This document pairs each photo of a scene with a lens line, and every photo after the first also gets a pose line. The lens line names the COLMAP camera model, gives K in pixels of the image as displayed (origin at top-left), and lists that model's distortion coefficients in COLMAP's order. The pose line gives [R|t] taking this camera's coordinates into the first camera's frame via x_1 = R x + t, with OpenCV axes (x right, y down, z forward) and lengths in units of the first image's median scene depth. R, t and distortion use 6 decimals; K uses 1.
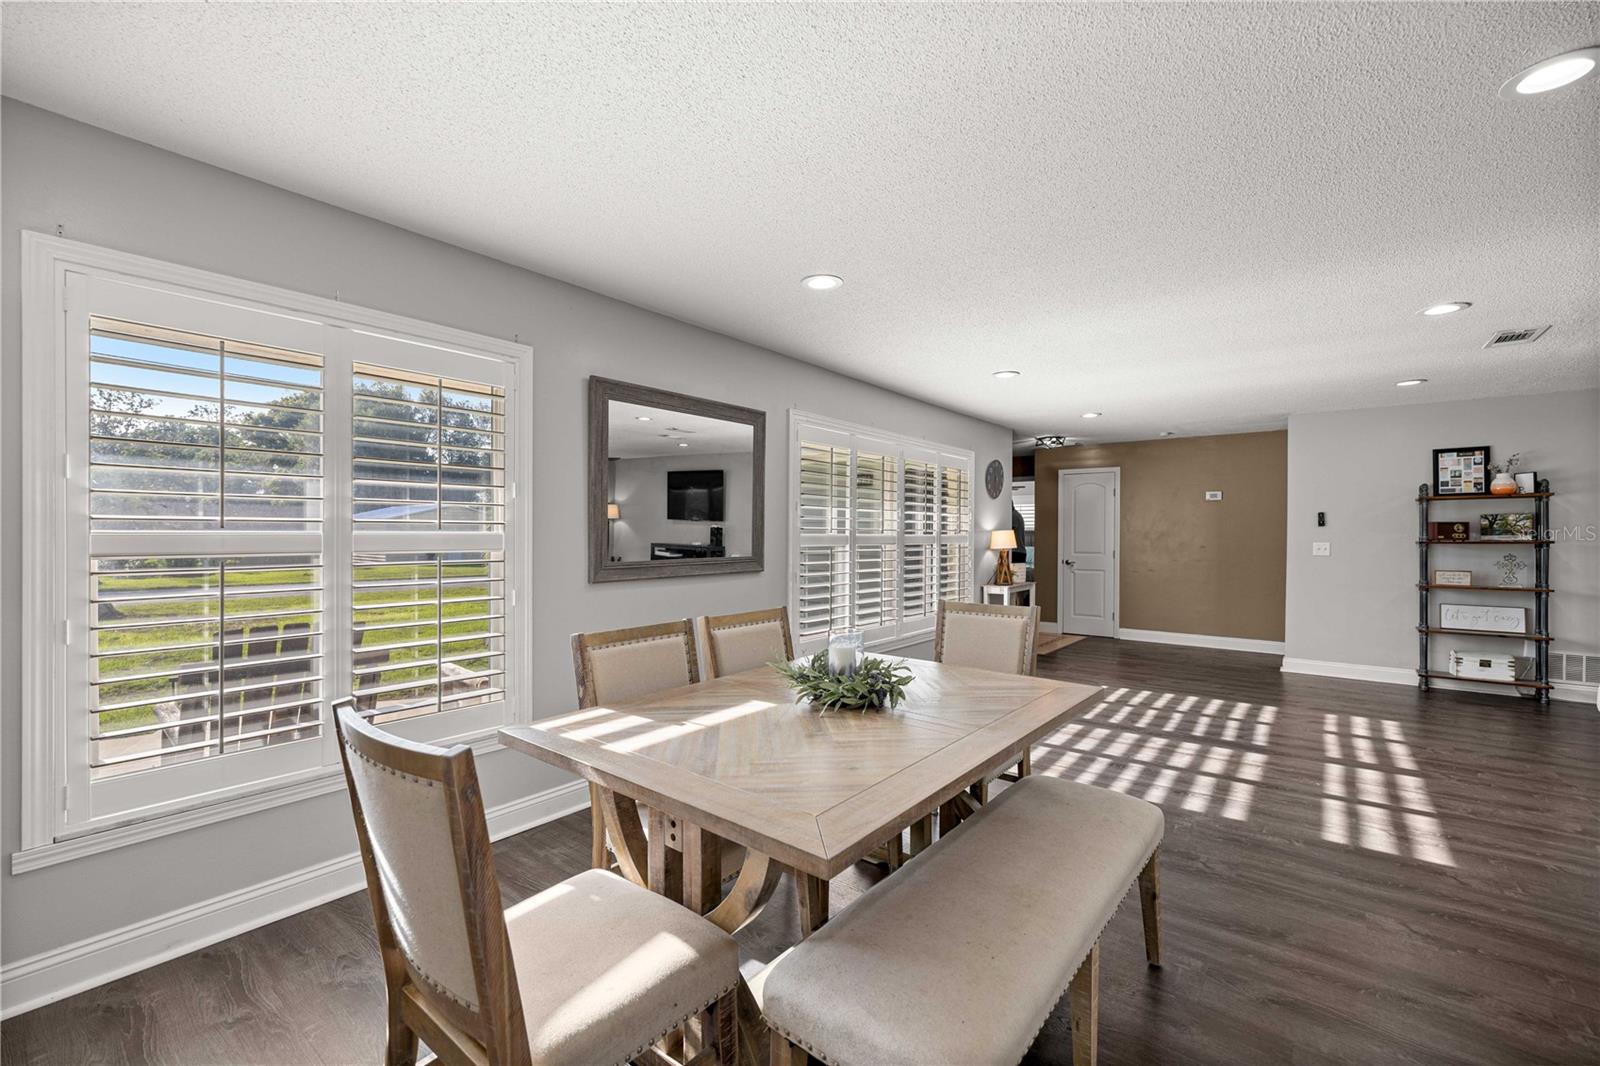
lens RADIAL K [[677.5, 0, 789.0], [0, 677.5, 528.2], [0, 0, 1]] dist [0.002487, 0.000691]
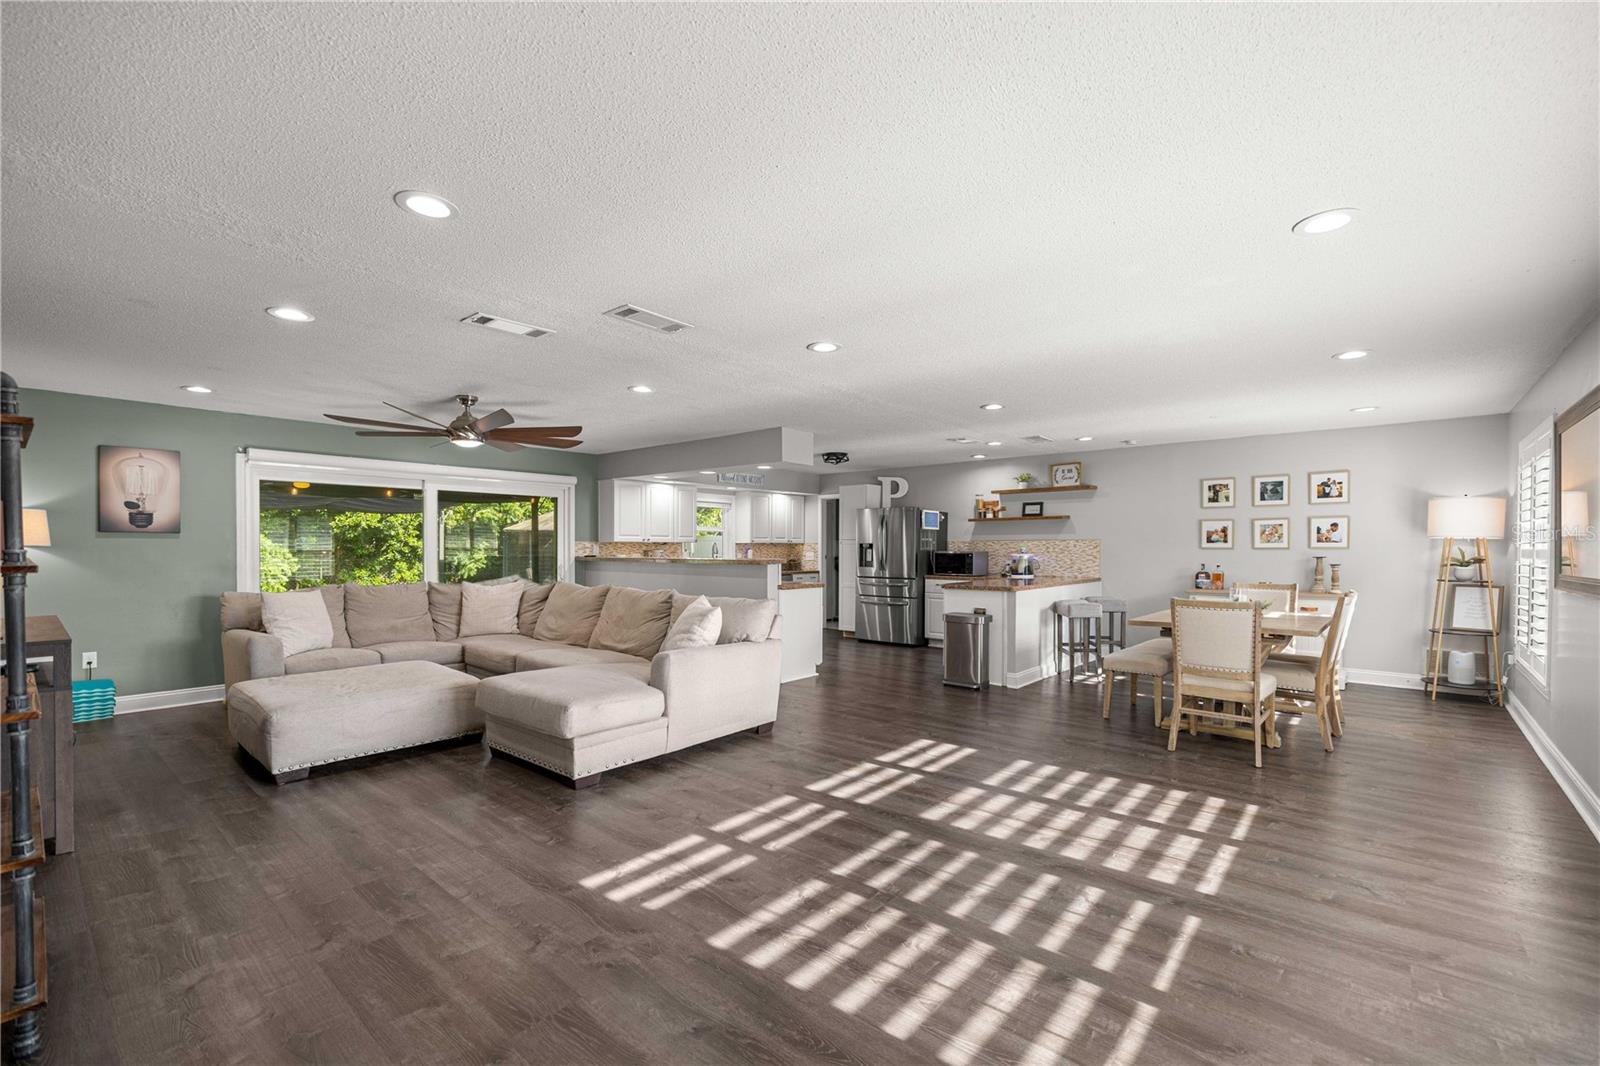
lens RADIAL K [[677.5, 0, 800.8], [0, 677.5, 562.0], [0, 0, 1]] dist [0.002487, 0.000691]
pose [[-0.999350, -0.007341, 0.035292, 0.751490], [-0.006811, 0.999862, 0.015128, 0.013809], [-0.035398, 0.014878, -0.999263, 1.670265]]
